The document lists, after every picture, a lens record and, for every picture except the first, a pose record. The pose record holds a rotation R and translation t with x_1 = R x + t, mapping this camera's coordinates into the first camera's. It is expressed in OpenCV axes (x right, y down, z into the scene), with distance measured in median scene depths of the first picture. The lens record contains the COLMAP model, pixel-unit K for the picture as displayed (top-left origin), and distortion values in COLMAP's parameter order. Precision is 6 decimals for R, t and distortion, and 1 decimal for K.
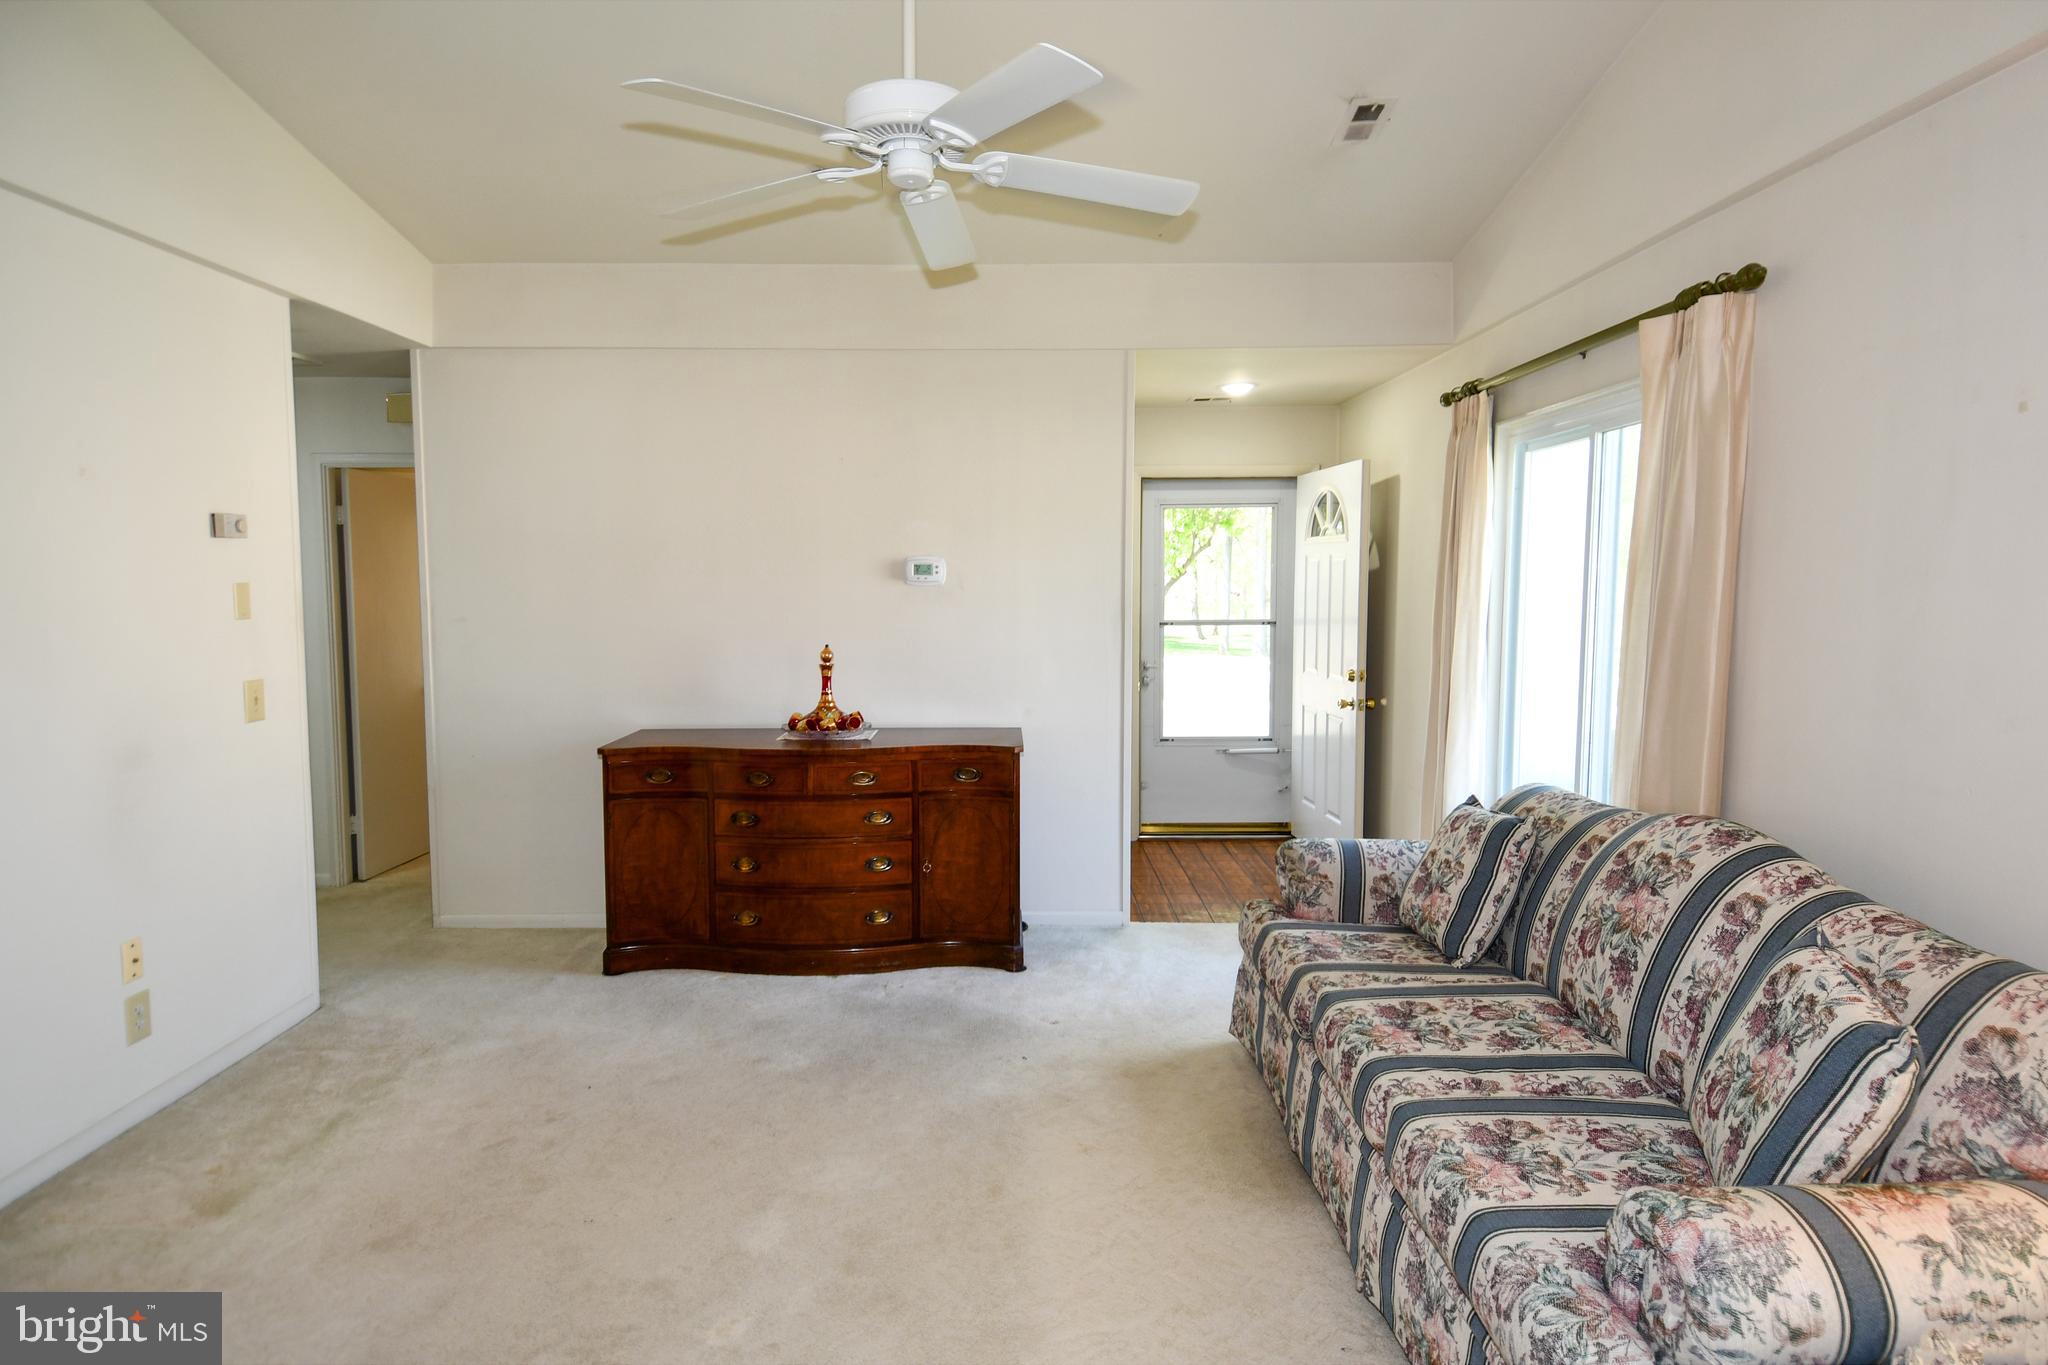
lens RADIAL K [[1142.4, 0, 1017.3], [0, 1142.4, 679.5], [0, 0, 1]] dist [0.080335, -0.064613]
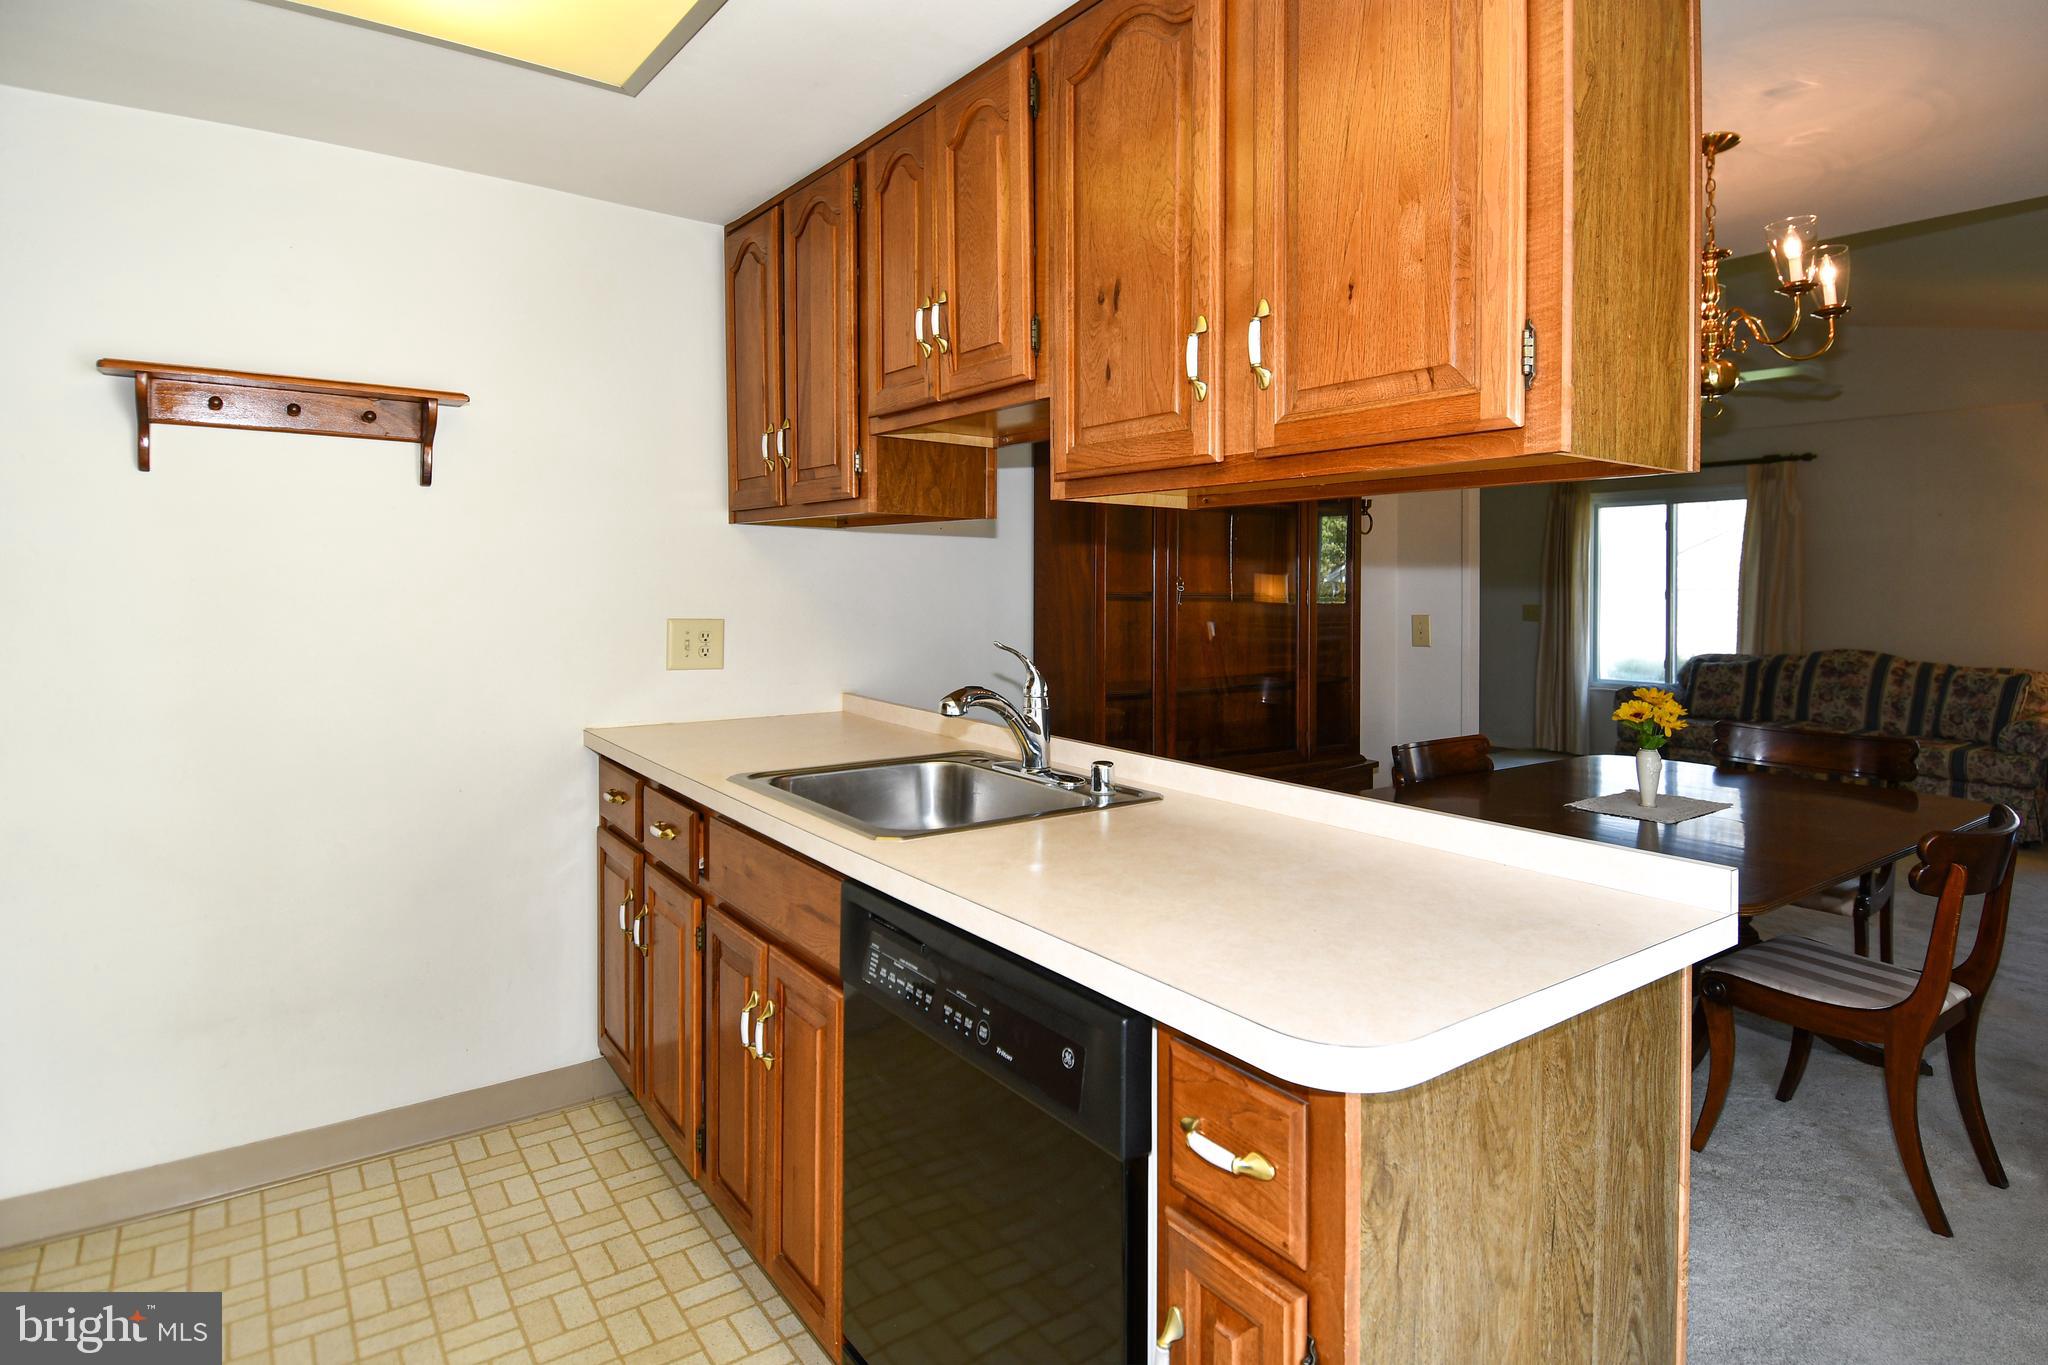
lens RADIAL K [[1105.5, 0, 1116.3], [0, 1105.5, 593.1], [0, 0, 1]] dist [0.047978, -0.037044]
pose [[0.778301, 0.000040, 0.627891, -2.172652], [0.043862, 0.997554, -0.054432, 0.045199], [-0.626357, 0.069905, 0.776396, -0.018733]]
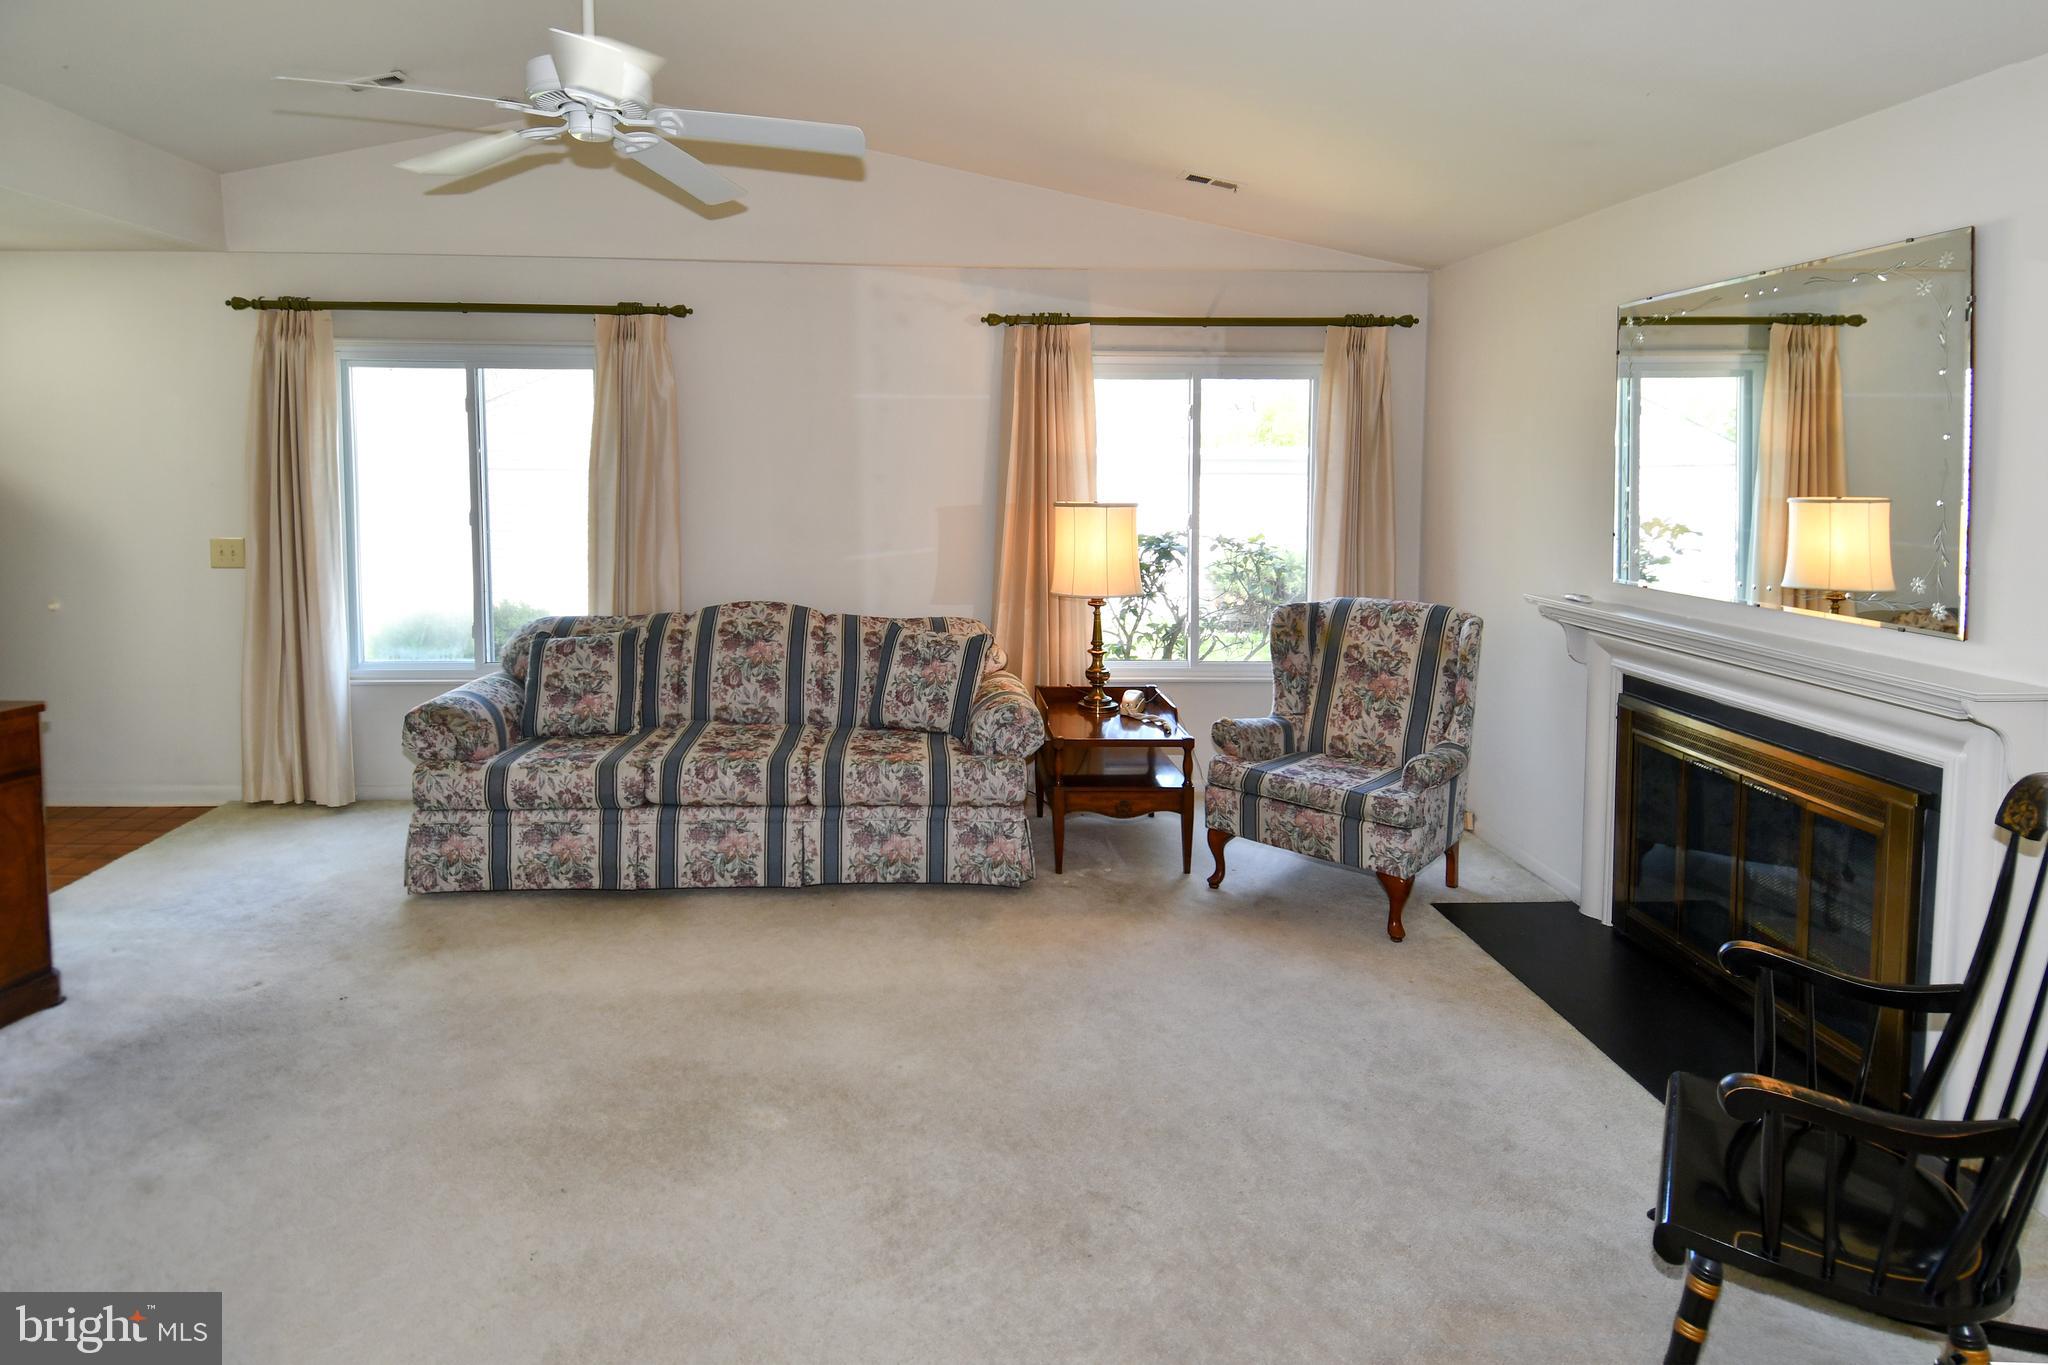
lens RADIAL K [[1129.9, 0, 906.4], [0, 1129.9, 532.5], [0, 0, 1]] dist [0.042992, -0.000377]
pose [[-0.000959, -0.064292, 0.997931, -1.078258], [0.082106, 0.994557, 0.064154, -0.078592], [-0.996623, 0.081998, 0.004325, 0.621345]]
